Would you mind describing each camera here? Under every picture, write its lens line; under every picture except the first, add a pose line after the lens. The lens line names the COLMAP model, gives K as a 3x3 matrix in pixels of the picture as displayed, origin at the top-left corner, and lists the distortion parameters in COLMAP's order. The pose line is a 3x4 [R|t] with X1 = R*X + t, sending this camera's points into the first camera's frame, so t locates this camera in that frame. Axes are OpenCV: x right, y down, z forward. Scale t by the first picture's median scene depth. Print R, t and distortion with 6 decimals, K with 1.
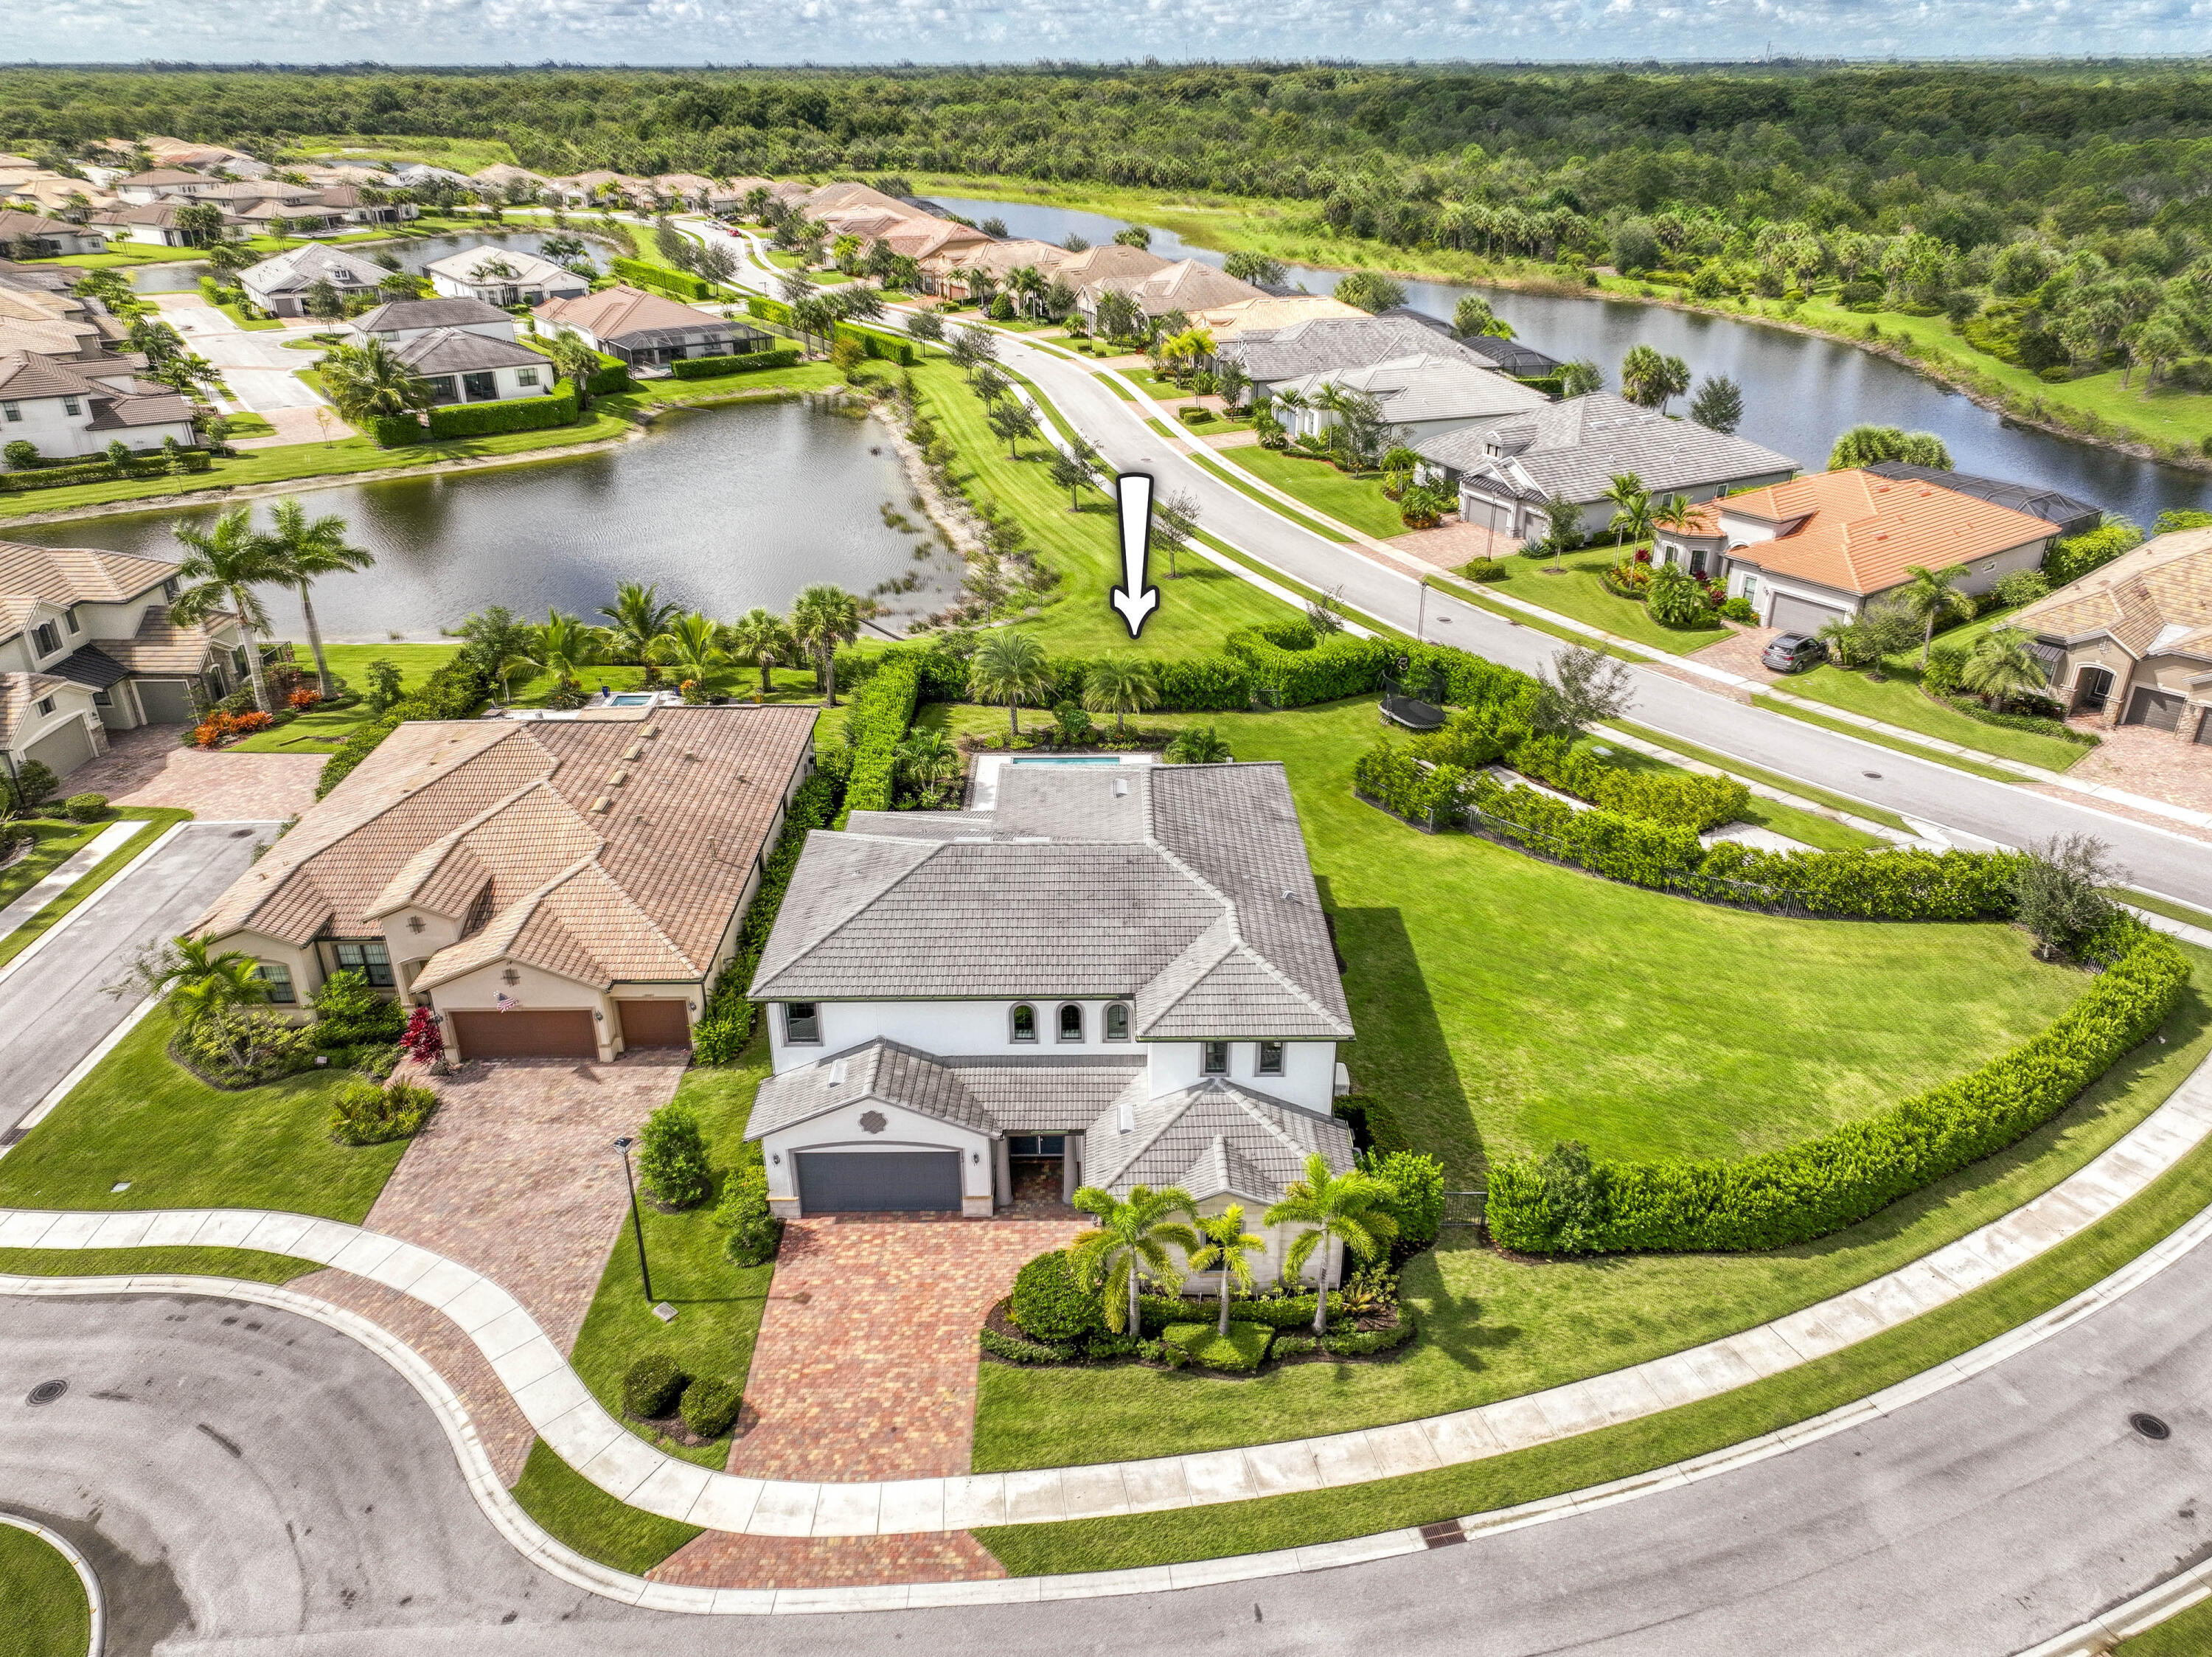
lens RADIAL K [[1554.9, 0, 1111.3], [0, 1554.9, 825.8], [0, 0, 1]] dist [0.004653, 0.014045]
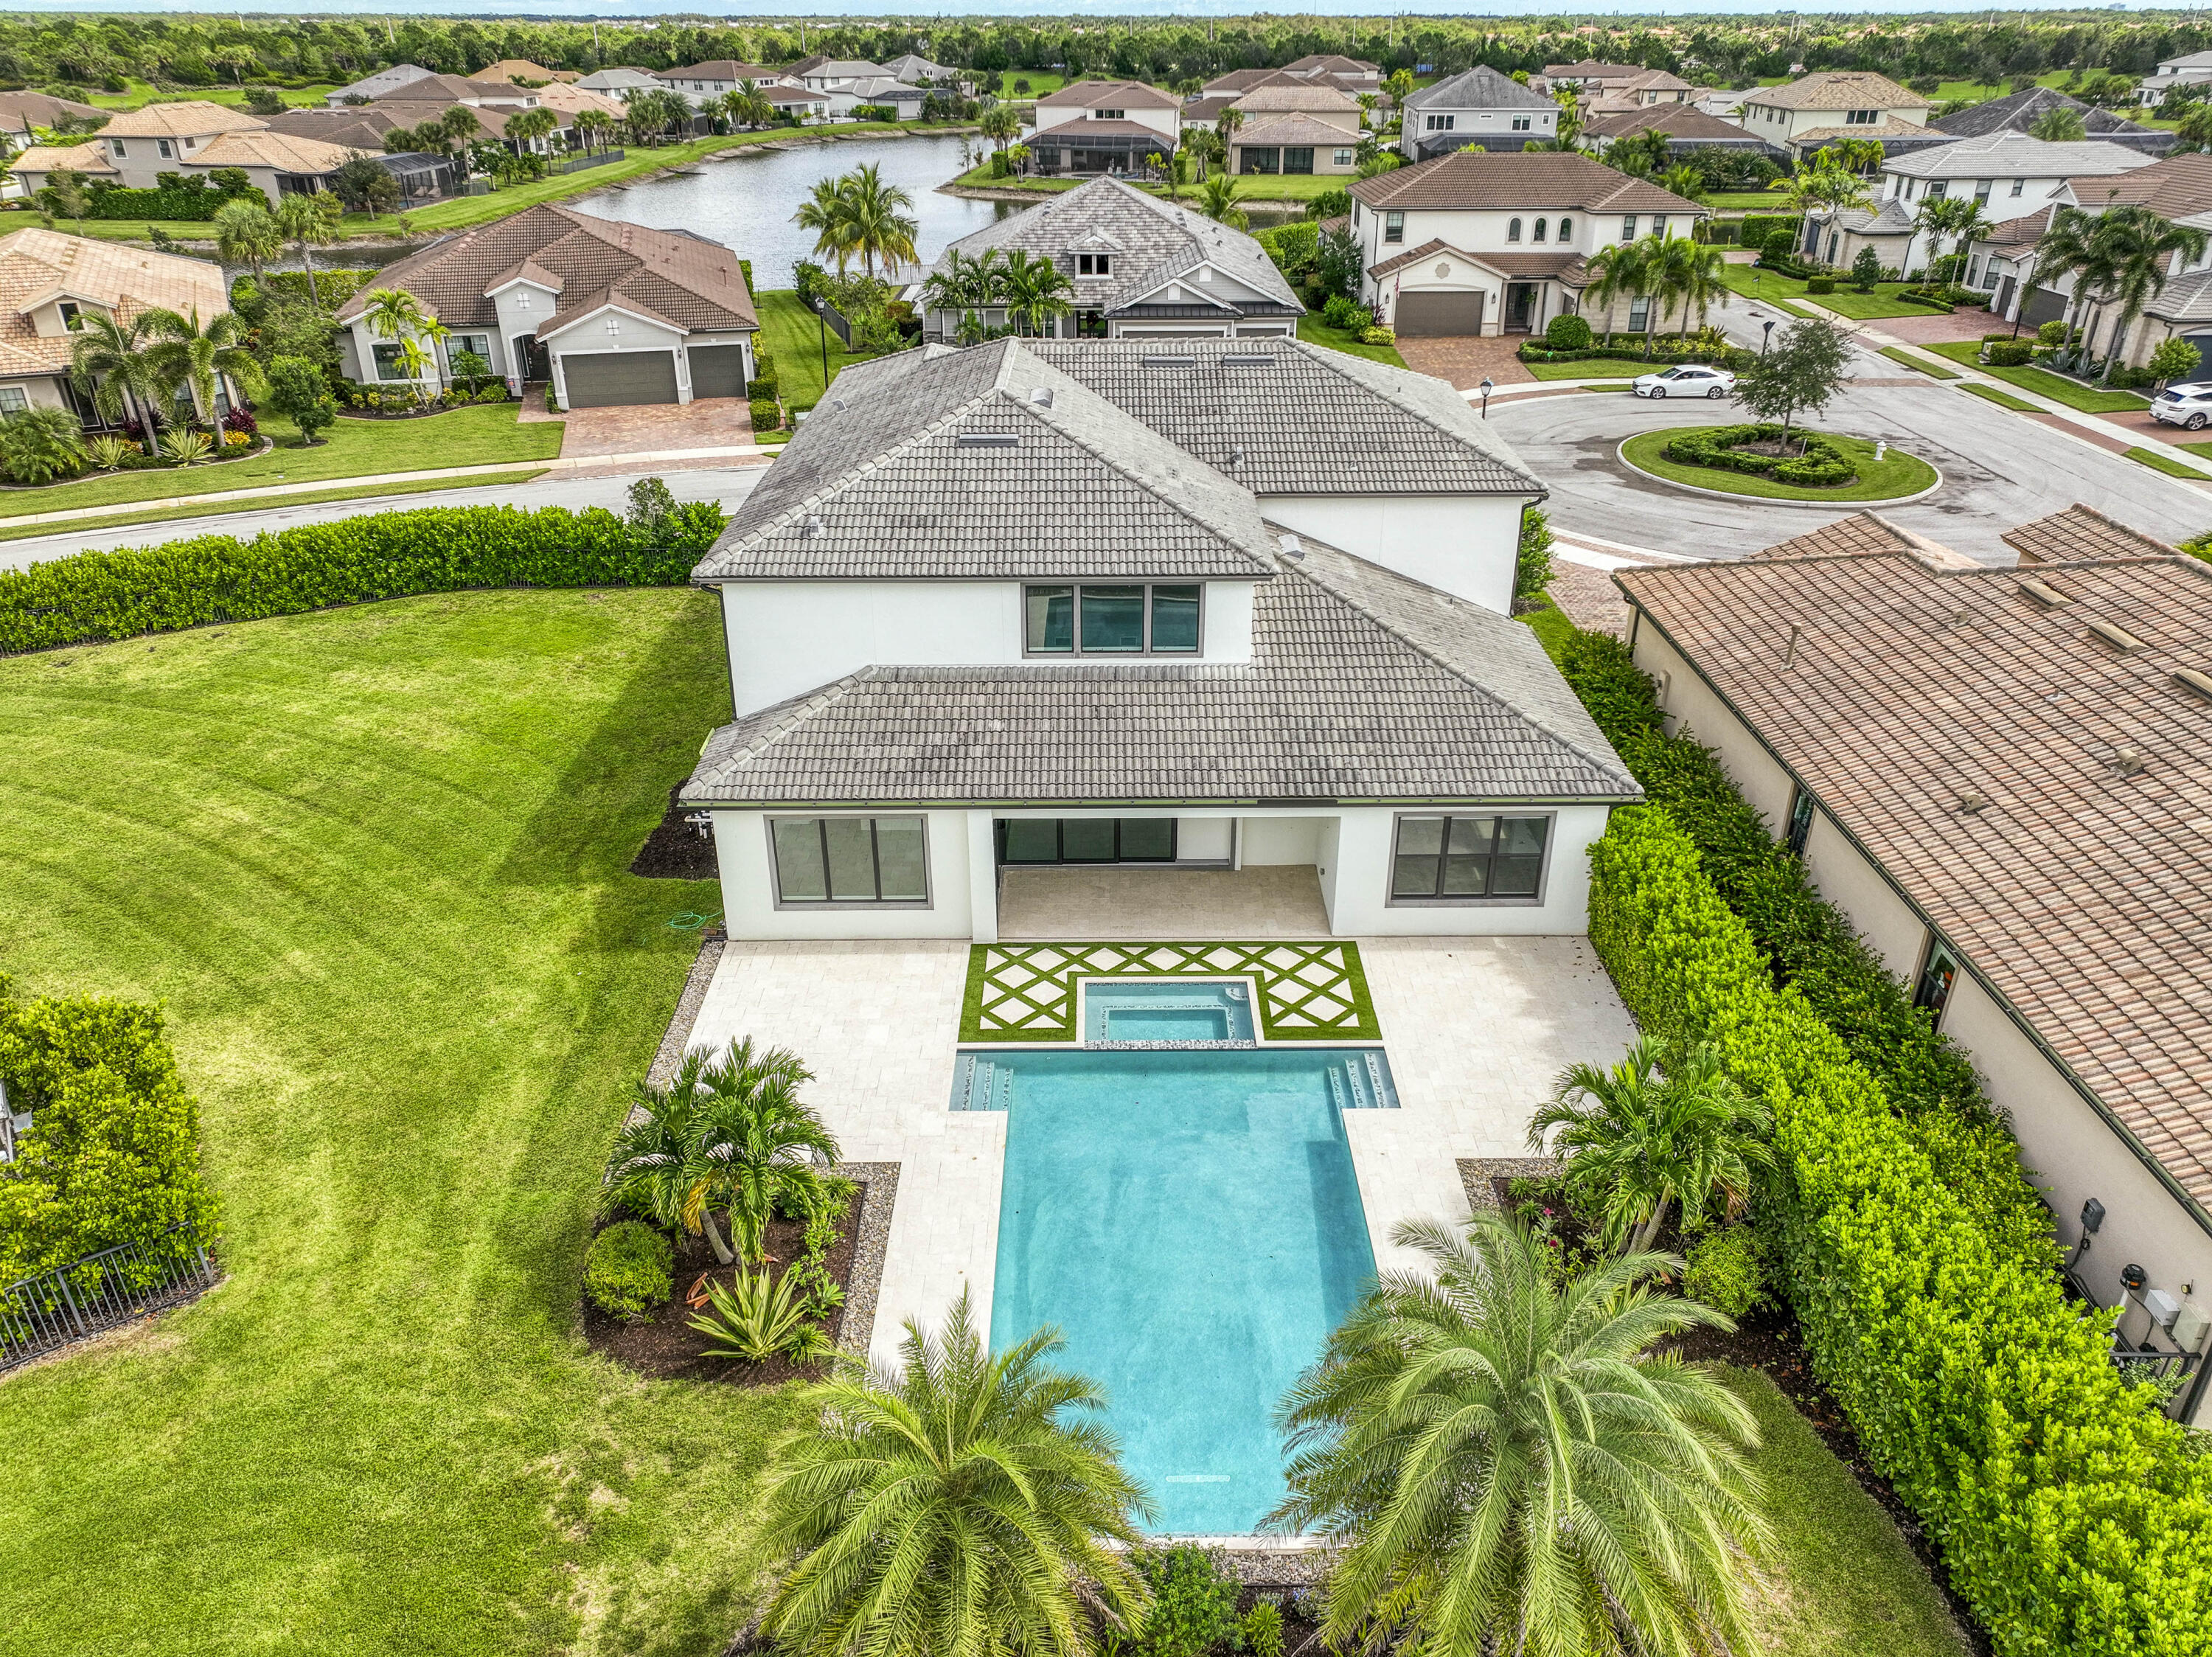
lens RADIAL K [[1540.6, 0, 1110.2], [0, 1540.6, 833.7], [0, 0, 1]] dist [0.008685, 0.008309]
pose [[-0.999993, 0.003419, 0.001720, -0.027442], [0.003393, 0.584175, 0.811621, -0.564092], [0.001770, 0.811621, -0.584182, 2.000028]]
